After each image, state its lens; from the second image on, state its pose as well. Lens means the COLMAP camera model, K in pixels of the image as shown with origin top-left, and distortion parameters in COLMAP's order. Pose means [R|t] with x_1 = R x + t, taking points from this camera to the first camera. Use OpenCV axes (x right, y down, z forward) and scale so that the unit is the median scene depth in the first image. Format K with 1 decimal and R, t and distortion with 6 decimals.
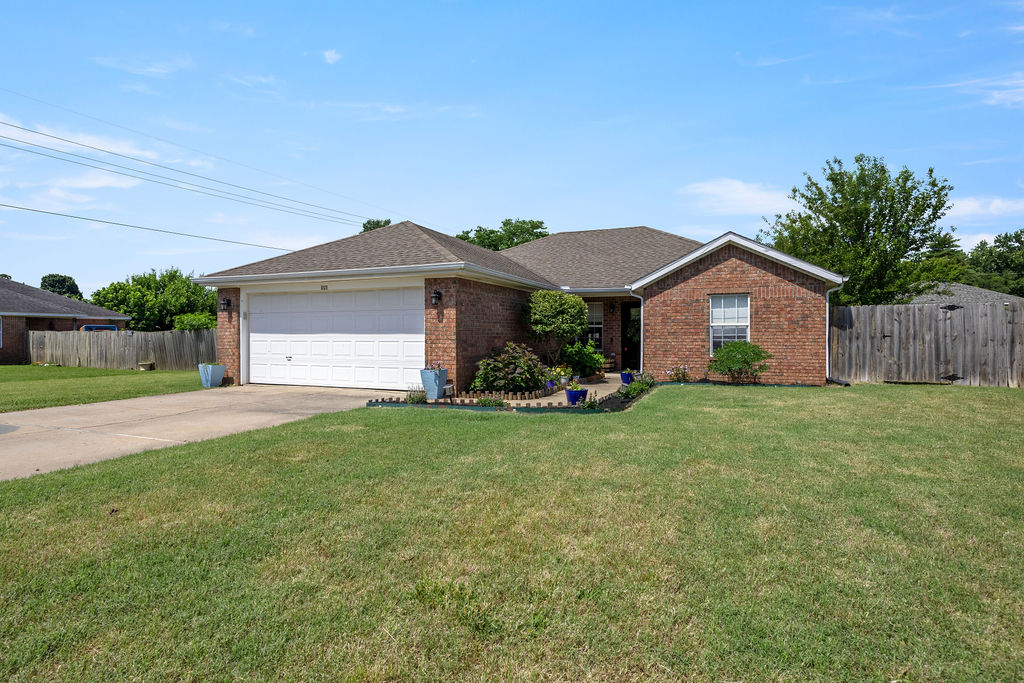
lens RADIAL K [[540.3, 0, 505.3], [0, 540.3, 337.5], [0, 0, 1]] dist [-0.003376, -0.002289]
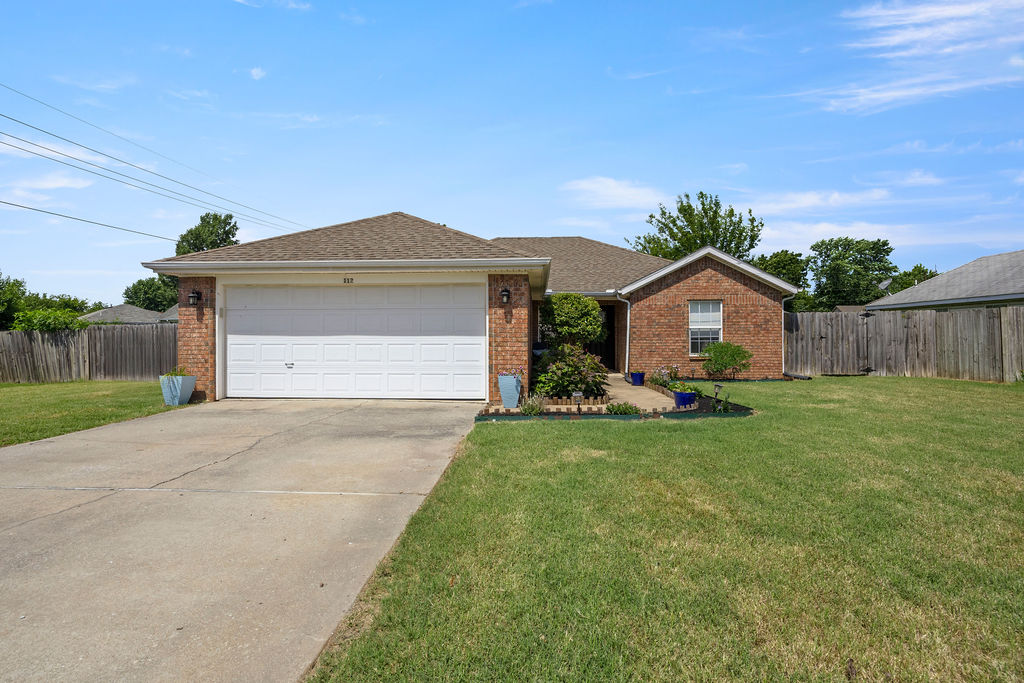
lens RADIAL K [[496.0, 0, 510.5], [0, 496.0, 331.2], [0, 0, 1]] dist [-0.010001, 0.000304]
pose [[0.939906, 0.003275, 0.341417, -0.333417], [0.002255, 0.999873, -0.015799, -0.000738], [-0.341425, 0.015619, 0.939779, 0.176264]]
